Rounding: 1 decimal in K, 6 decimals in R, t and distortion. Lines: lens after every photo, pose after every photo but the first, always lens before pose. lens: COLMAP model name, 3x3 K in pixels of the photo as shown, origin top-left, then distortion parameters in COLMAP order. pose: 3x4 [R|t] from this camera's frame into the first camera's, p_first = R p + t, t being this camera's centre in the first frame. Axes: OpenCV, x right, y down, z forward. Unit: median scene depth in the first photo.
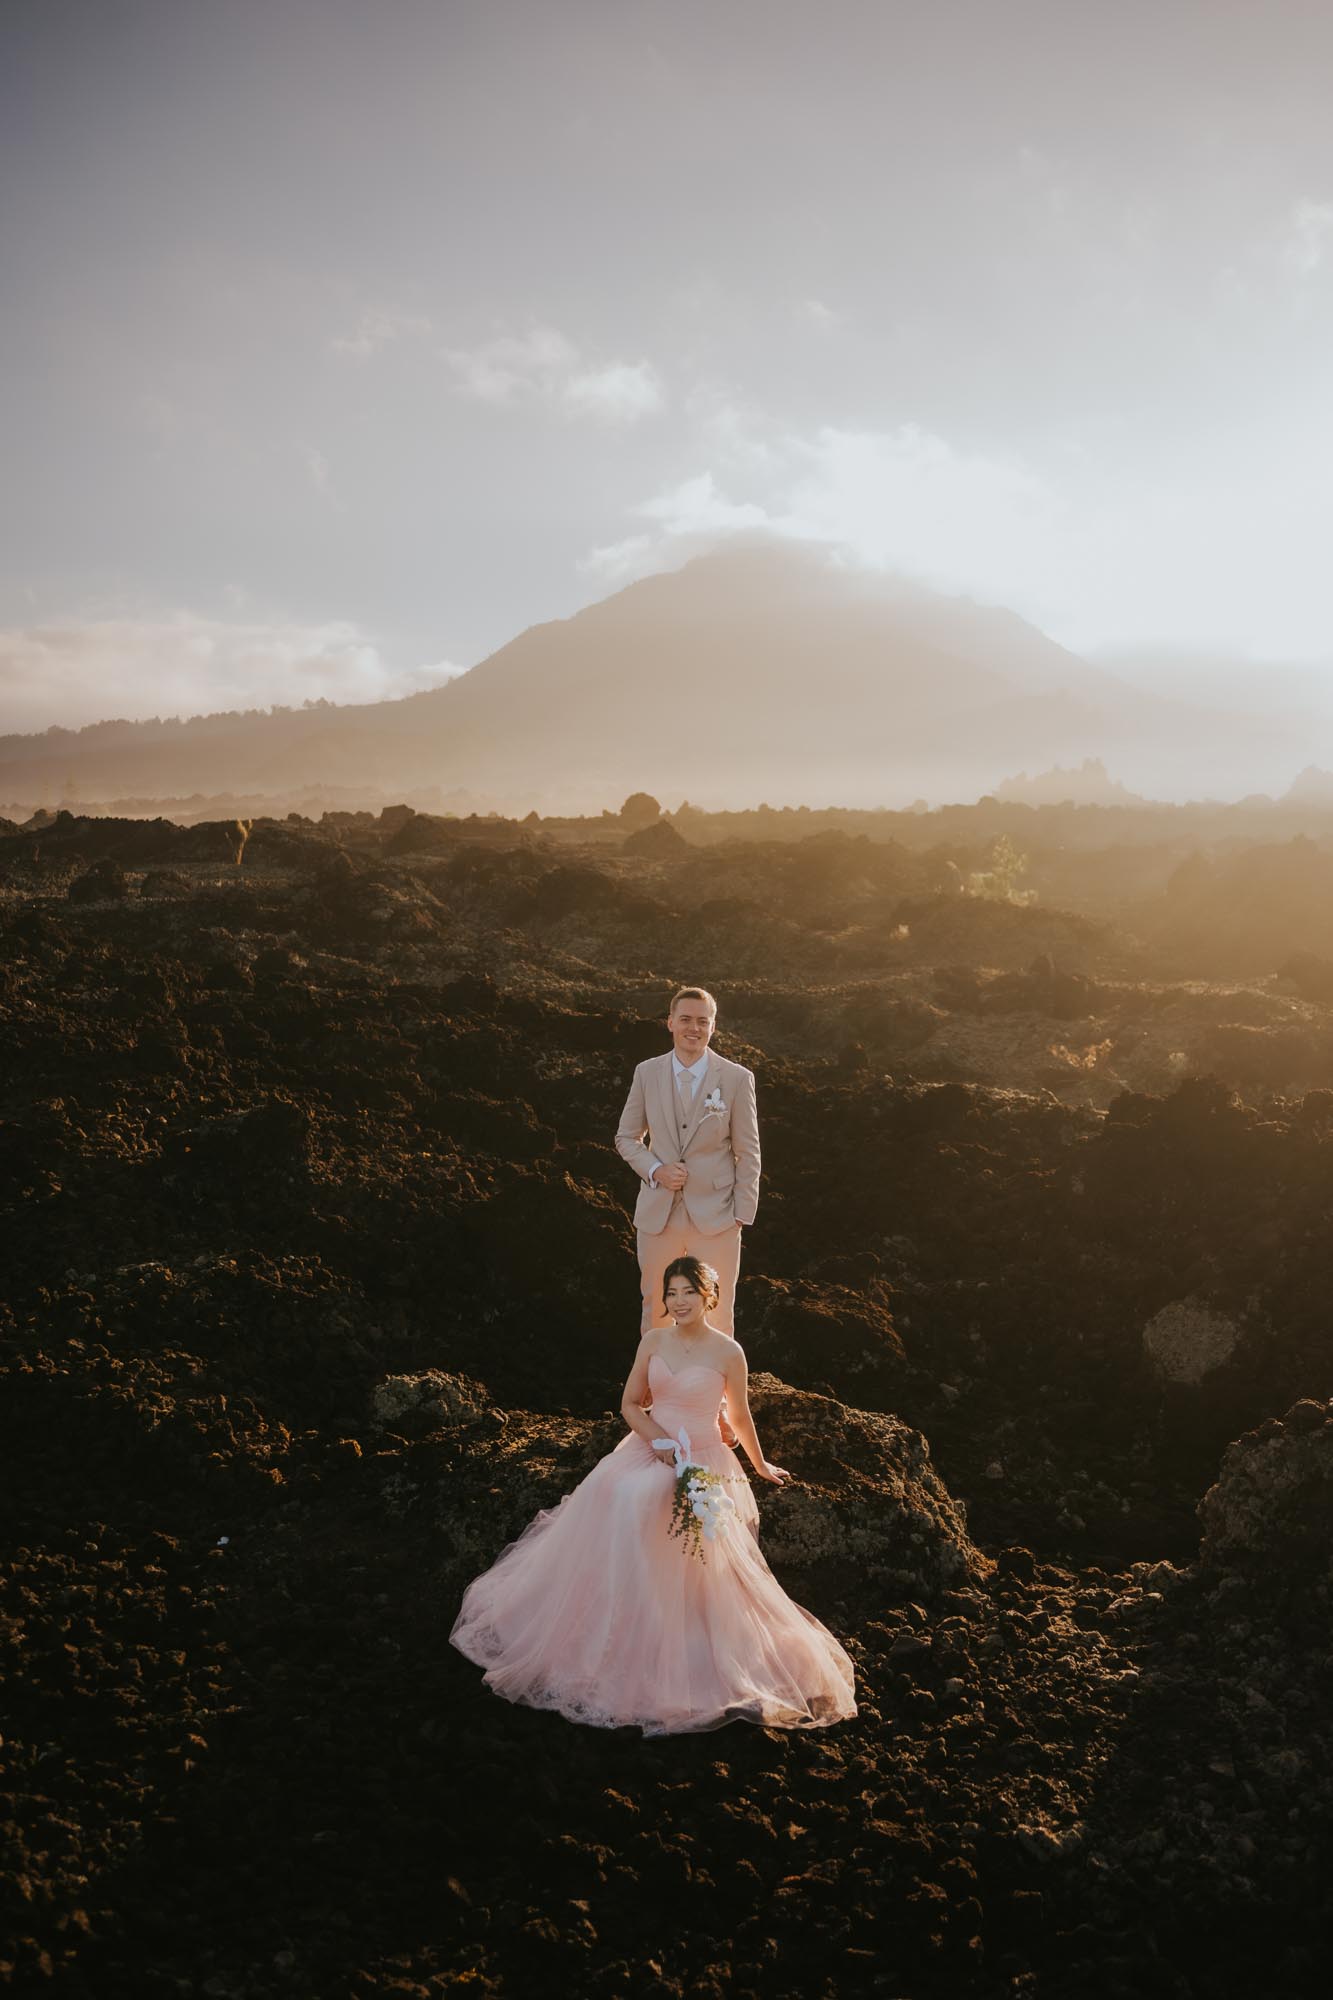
lens RADIAL K [[1585.2, 0, 729.9], [0, 1585.2, 1000.5], [0, 0, 1]] dist [0.013168, -0.016515]
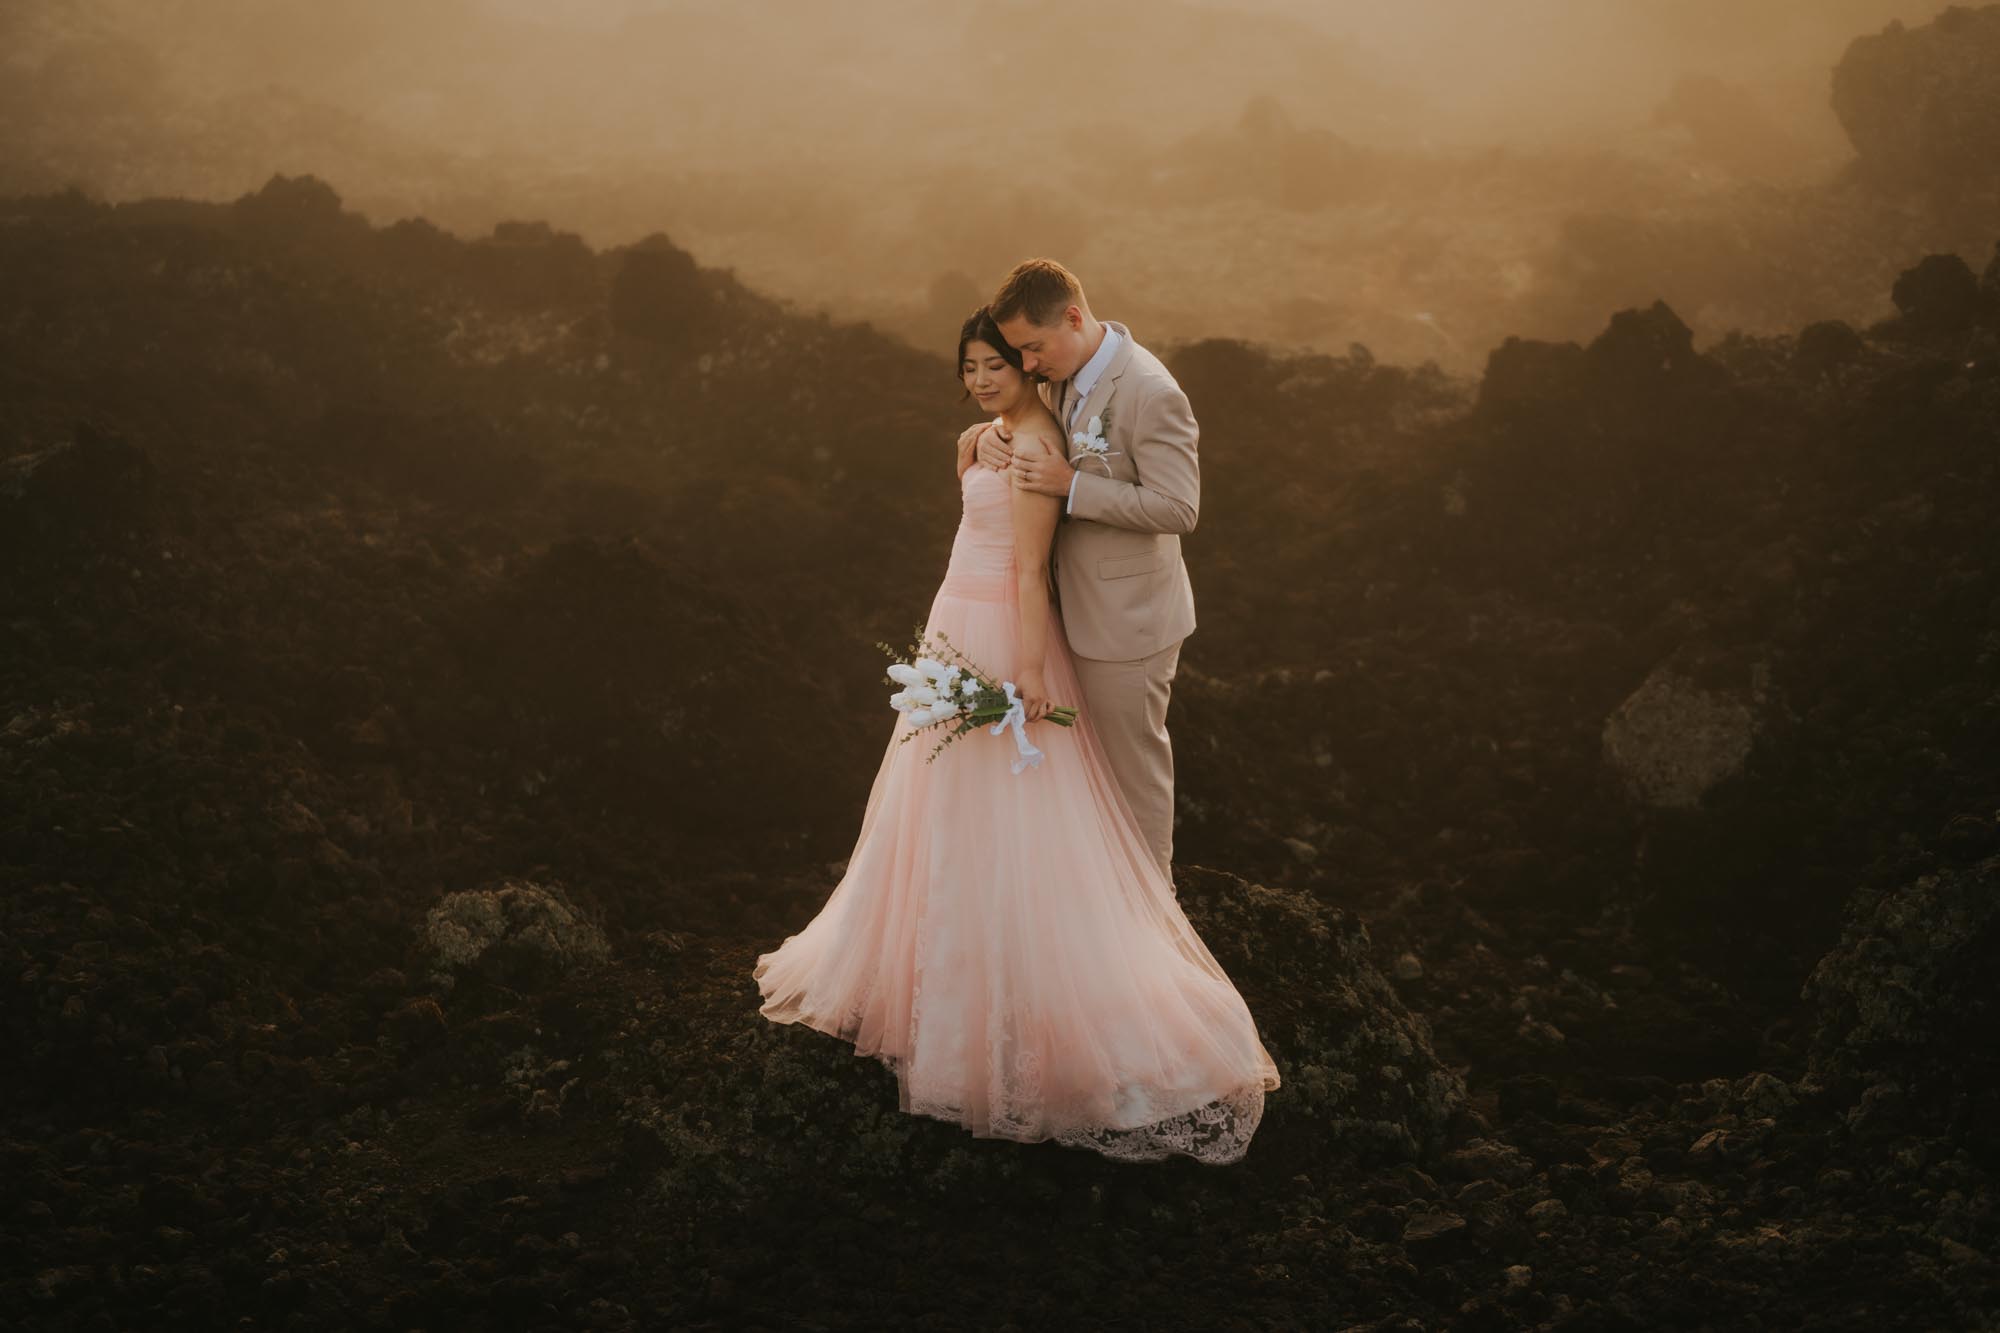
lens RADIAL K [[2885.4, 0, 998.8], [0, 2885.4, 665.0], [0, 0, 1]] dist [-0.000655, 0.000000]
pose [[0.986422, -0.066043, 0.150365, -0.183680], [0.040014, 0.984636, 0.169974, -0.022772], [-0.159280, -0.161650, 0.973909, -0.068512]]
